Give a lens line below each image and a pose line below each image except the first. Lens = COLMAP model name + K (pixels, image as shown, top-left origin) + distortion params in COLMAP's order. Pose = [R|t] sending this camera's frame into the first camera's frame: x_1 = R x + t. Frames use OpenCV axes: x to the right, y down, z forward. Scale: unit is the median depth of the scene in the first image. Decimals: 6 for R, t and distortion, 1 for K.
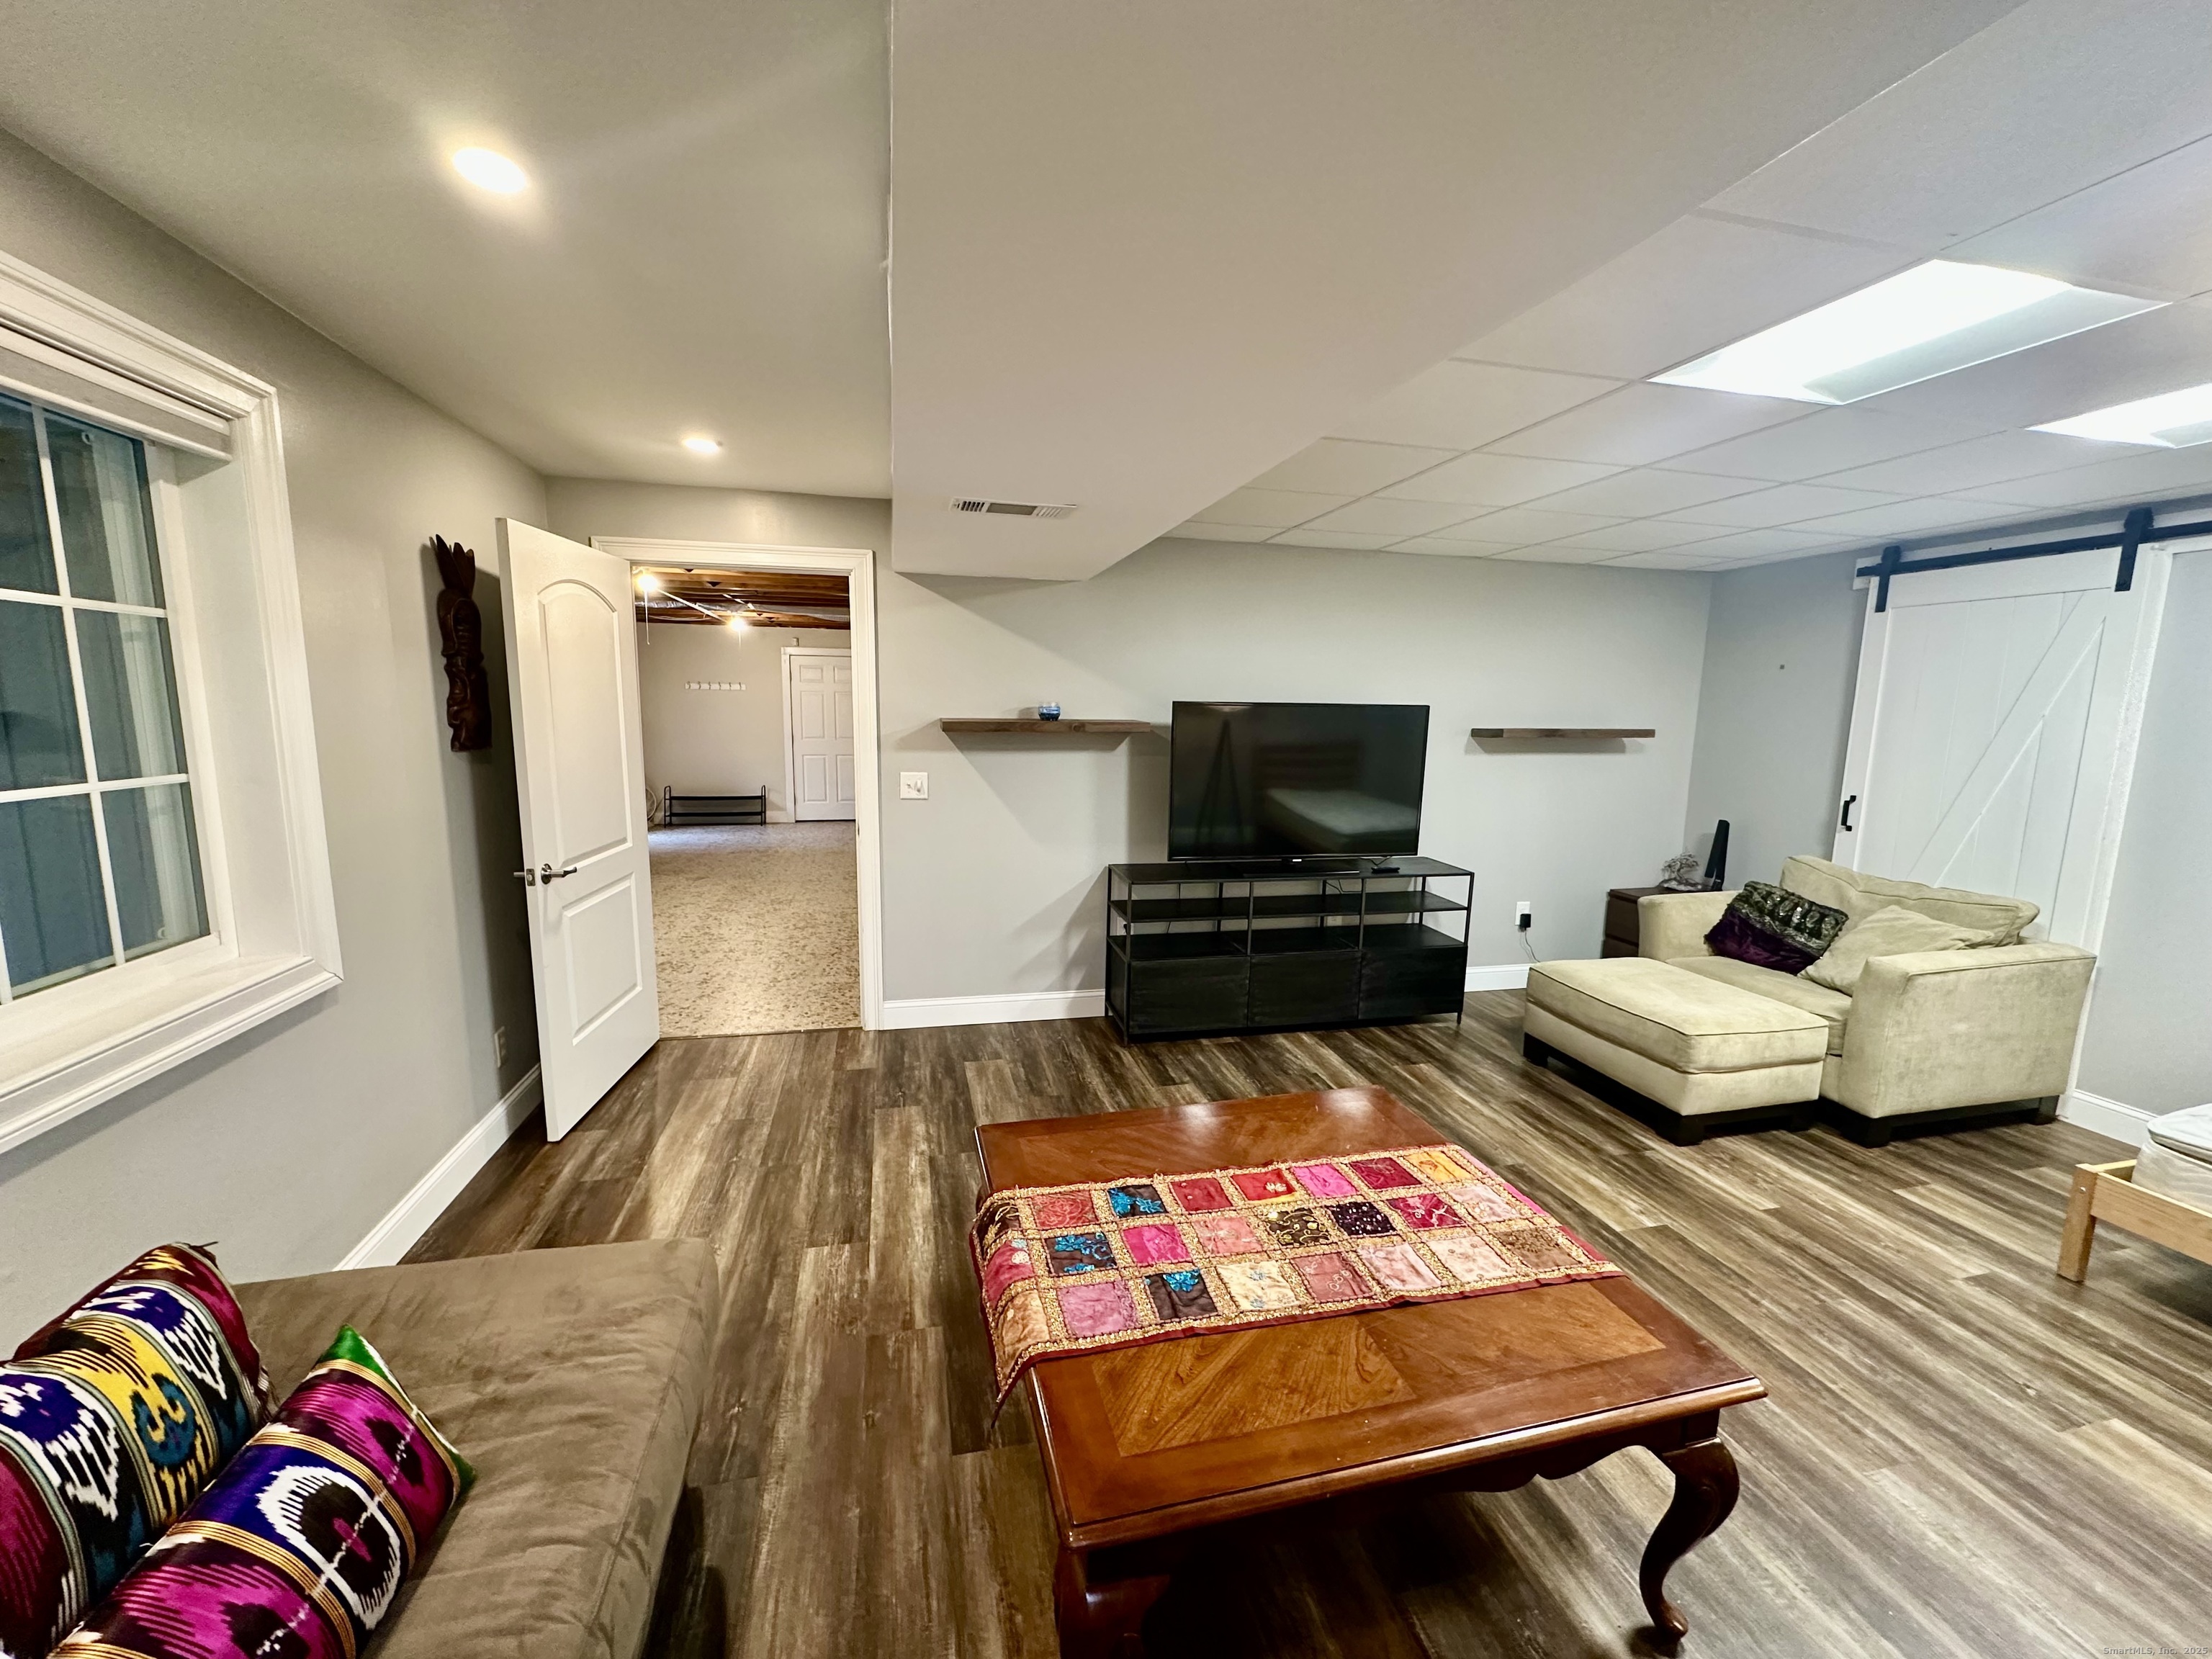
lens RADIAL K [[879.7, 0, 1106.0], [0, 879.7, 829.5], [0, 0, 1]] dist [-0.003161, 0.000195]
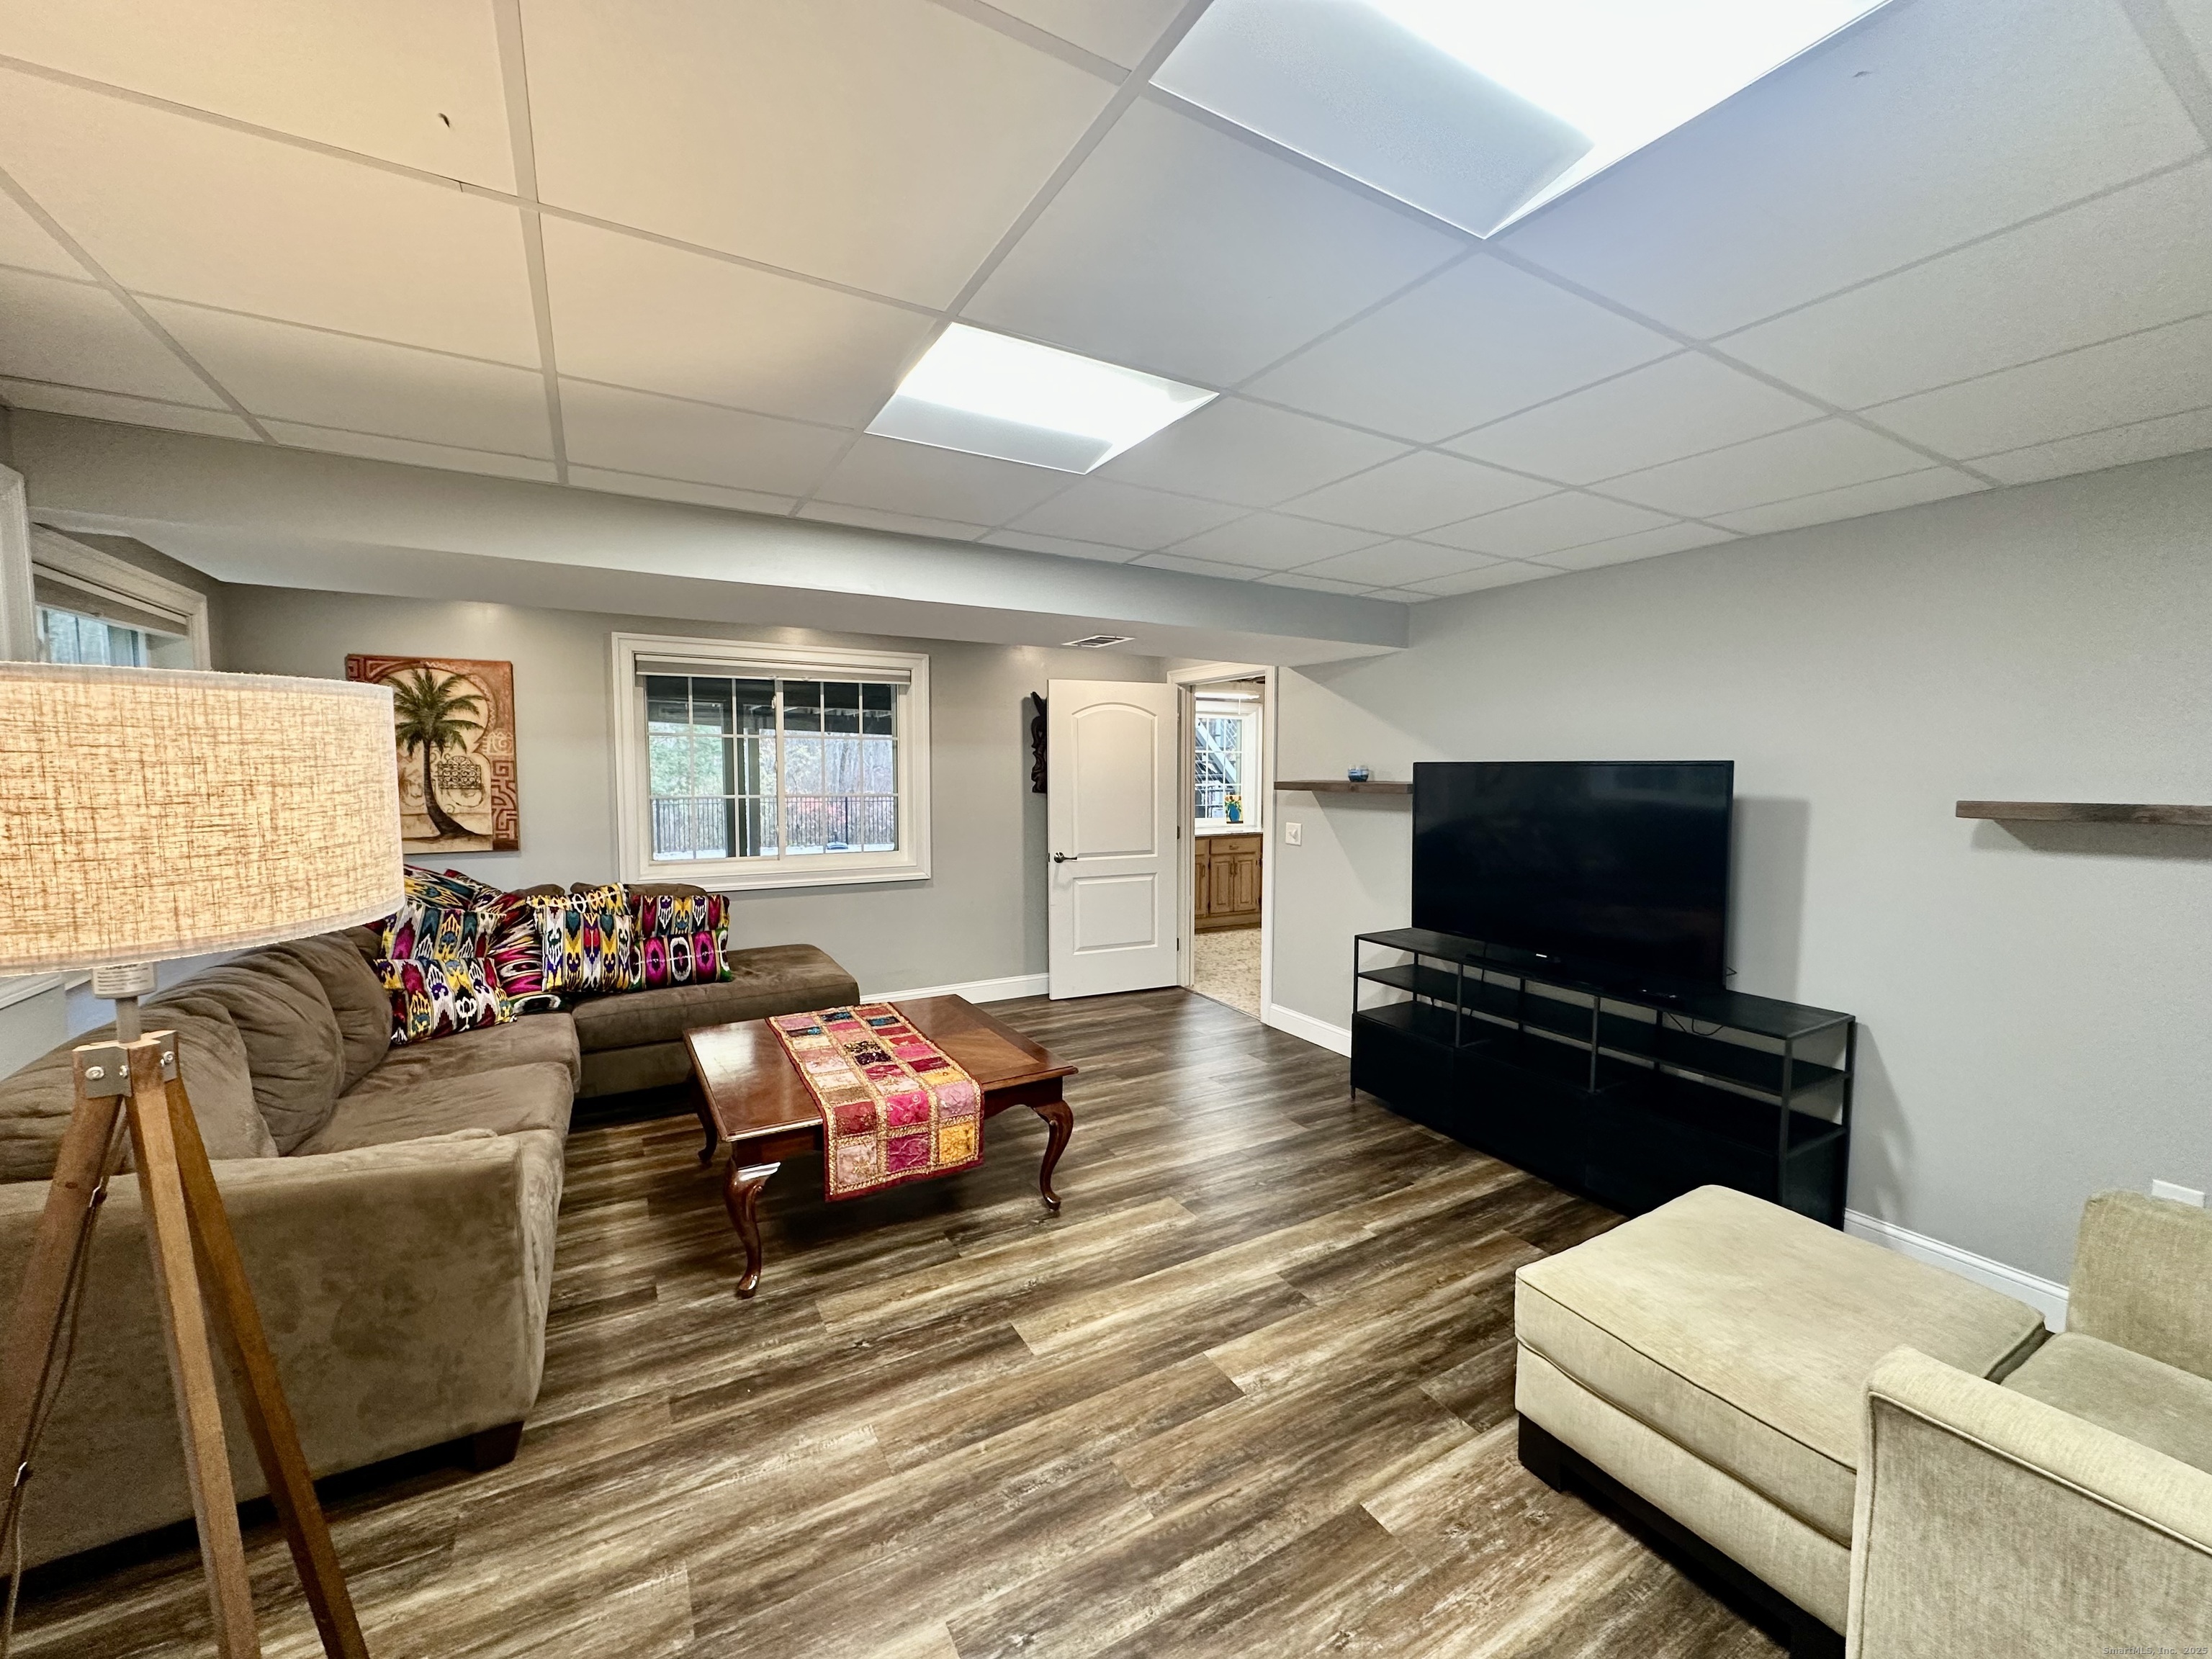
lens RADIAL K [[879.7, 0, 1106.0], [0, 879.7, 829.5], [0, 0, 1]] dist [-0.003161, 0.000195]
pose [[0.283781, 0.053429, -0.957399, 1.493969], [-0.136083, 0.990585, 0.014945, -0.064113], [0.949184, 0.126045, 0.288380, 0.646185]]
